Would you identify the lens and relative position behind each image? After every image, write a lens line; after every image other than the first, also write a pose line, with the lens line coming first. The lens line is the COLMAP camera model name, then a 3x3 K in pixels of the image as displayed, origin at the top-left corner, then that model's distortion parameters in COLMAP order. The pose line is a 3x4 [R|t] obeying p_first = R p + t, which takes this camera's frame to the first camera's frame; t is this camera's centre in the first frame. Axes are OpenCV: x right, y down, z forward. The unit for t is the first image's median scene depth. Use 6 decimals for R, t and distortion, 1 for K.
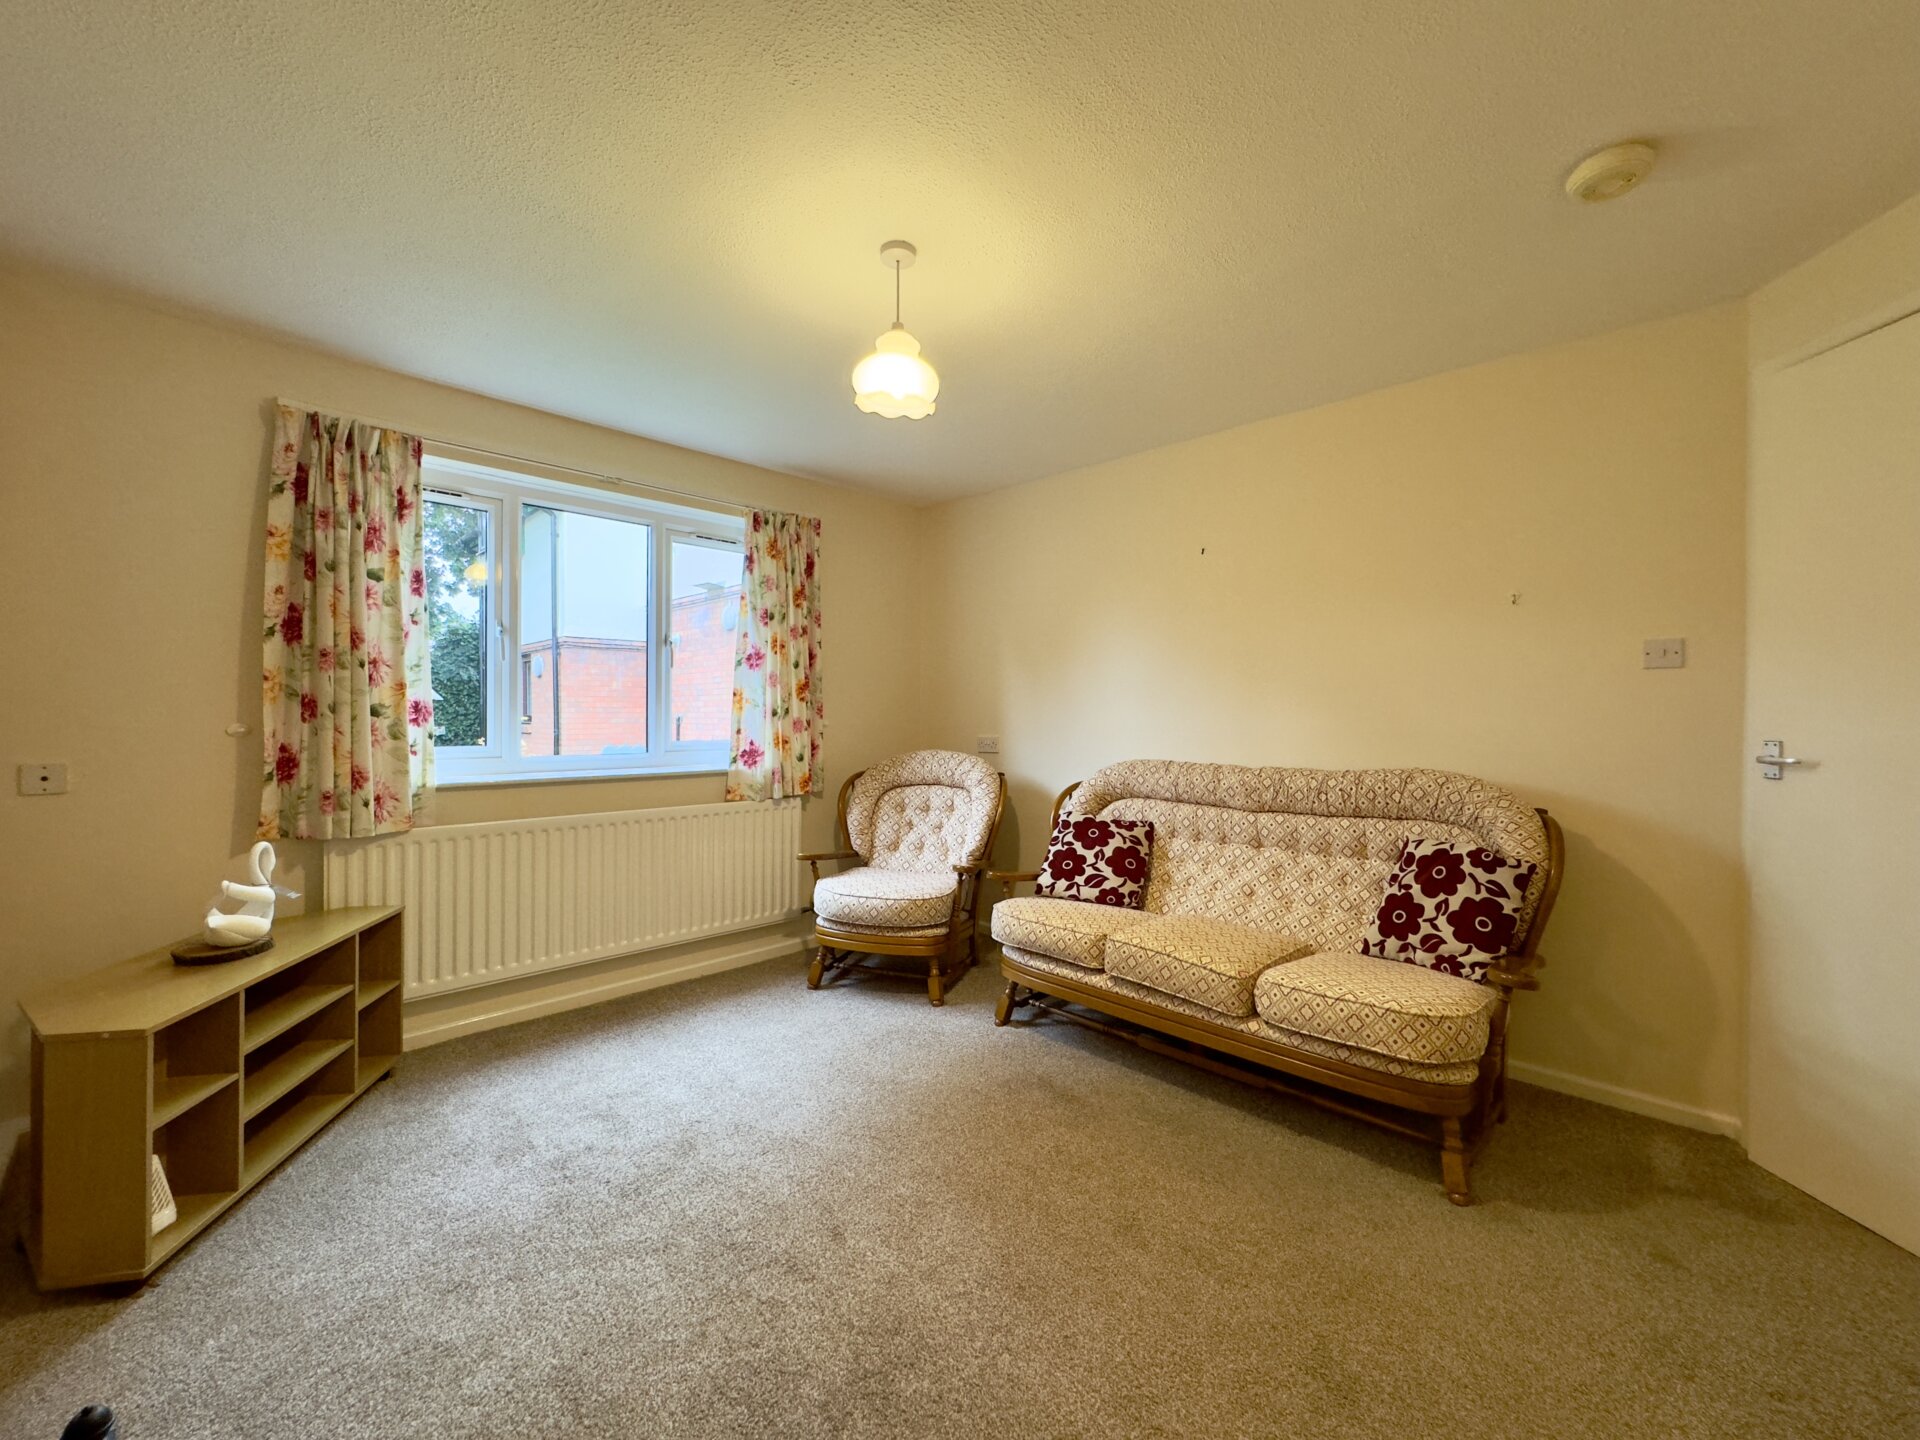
lens RADIAL K [[763.9, 0, 958.3], [0, 763.9, 717.9], [0, 0, 1]] dist [-0.001962, 0.000150]
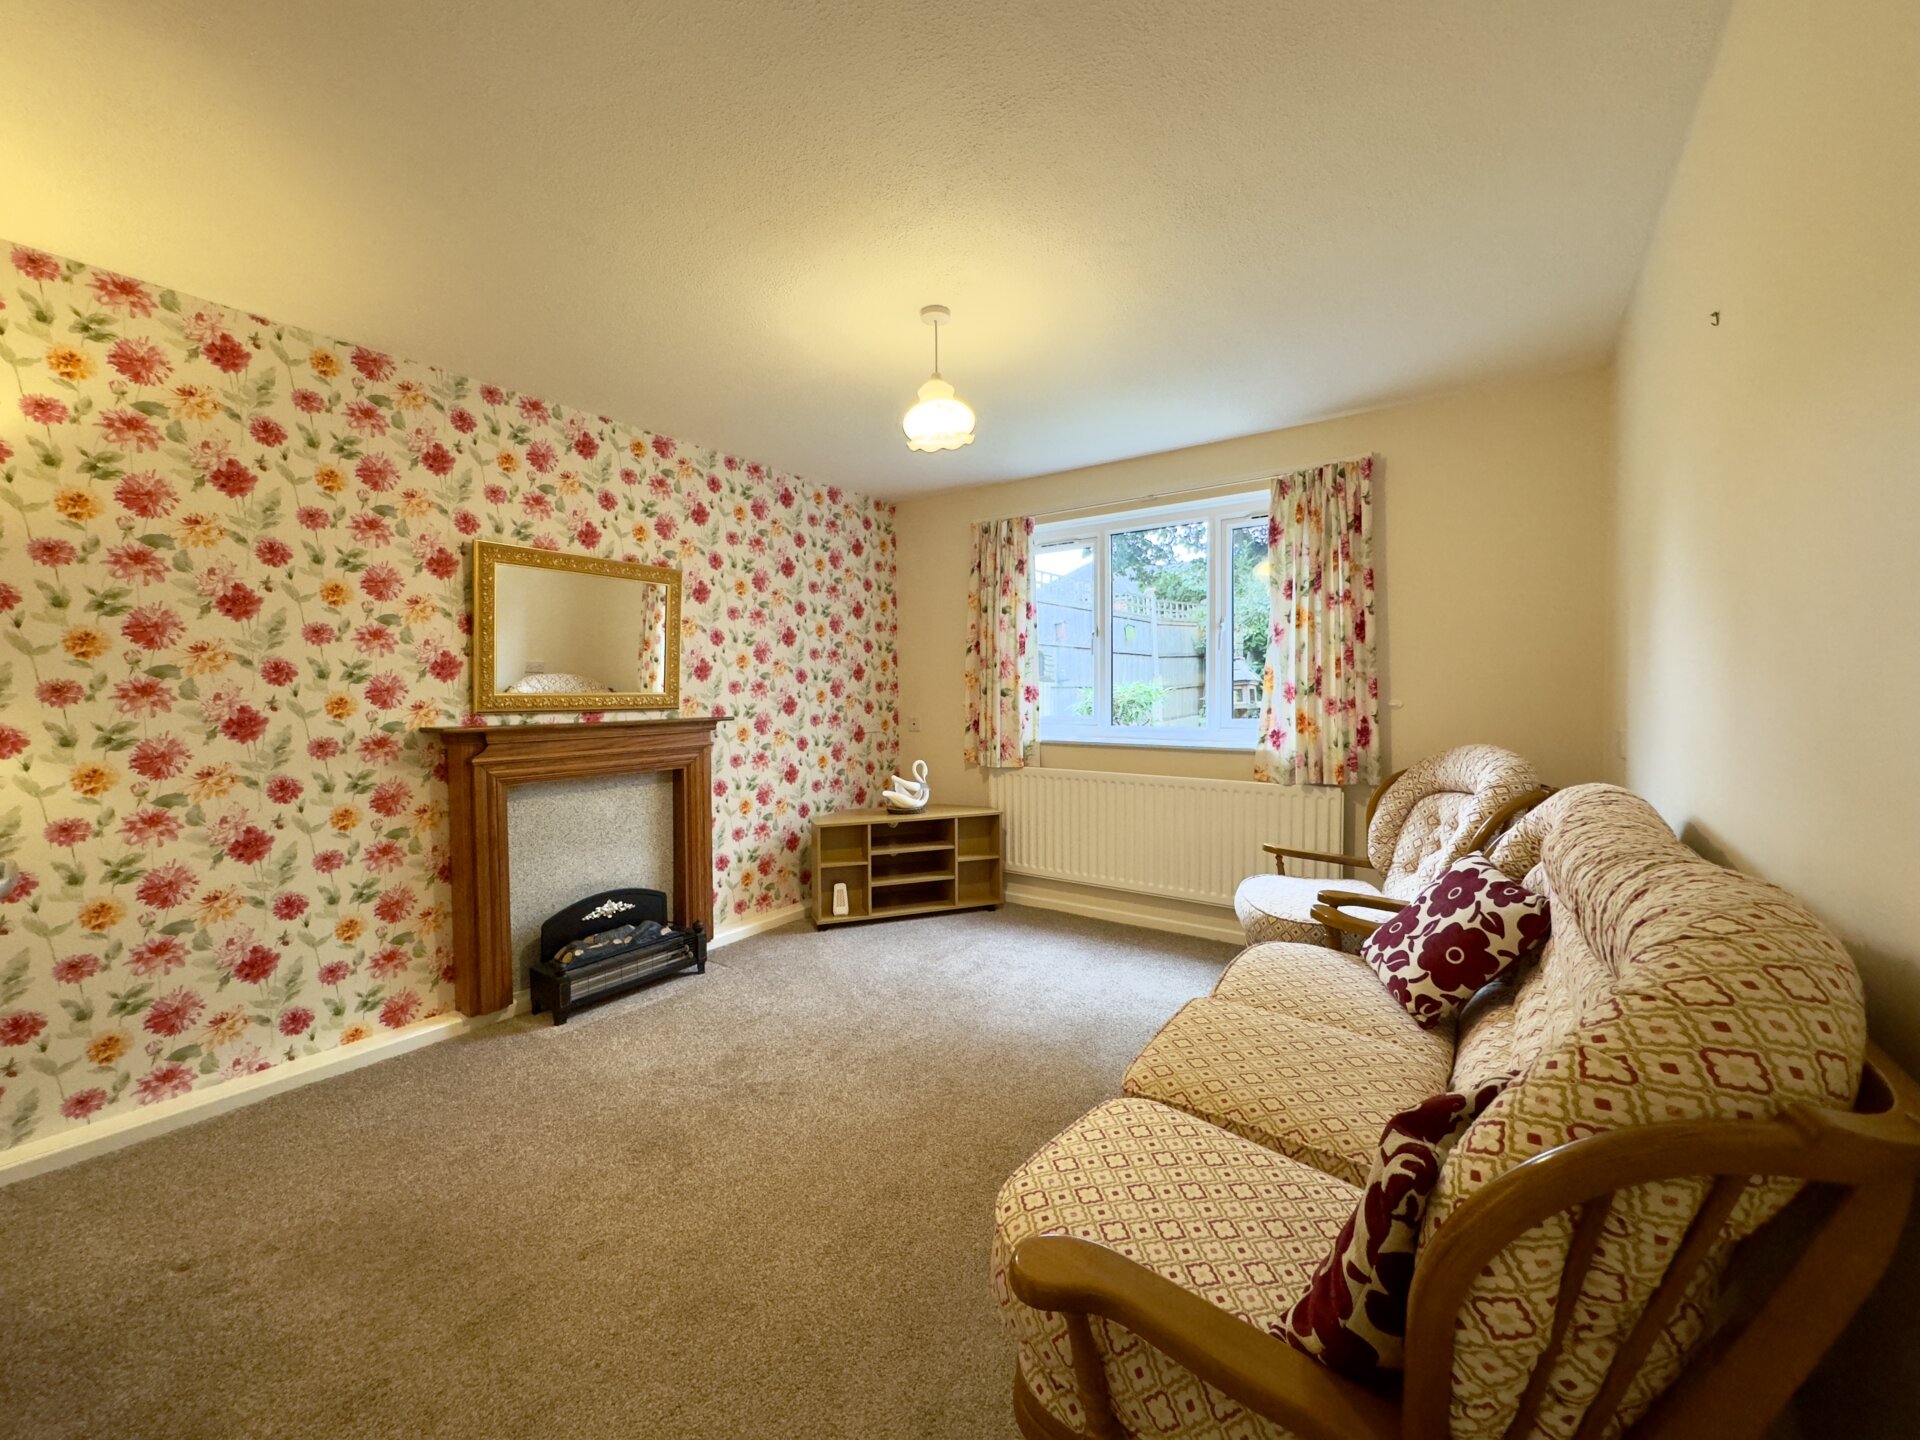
lens RADIAL K [[763.9, 0, 958.3], [0, 763.9, 717.9], [0, 0, 1]] dist [-0.001962, 0.000150]
pose [[0.162134, 0.032997, -0.986217, 0.799200], [0.004356, 0.999407, 0.034154, -0.011106], [0.986759, -0.009833, 0.161894, 0.589456]]
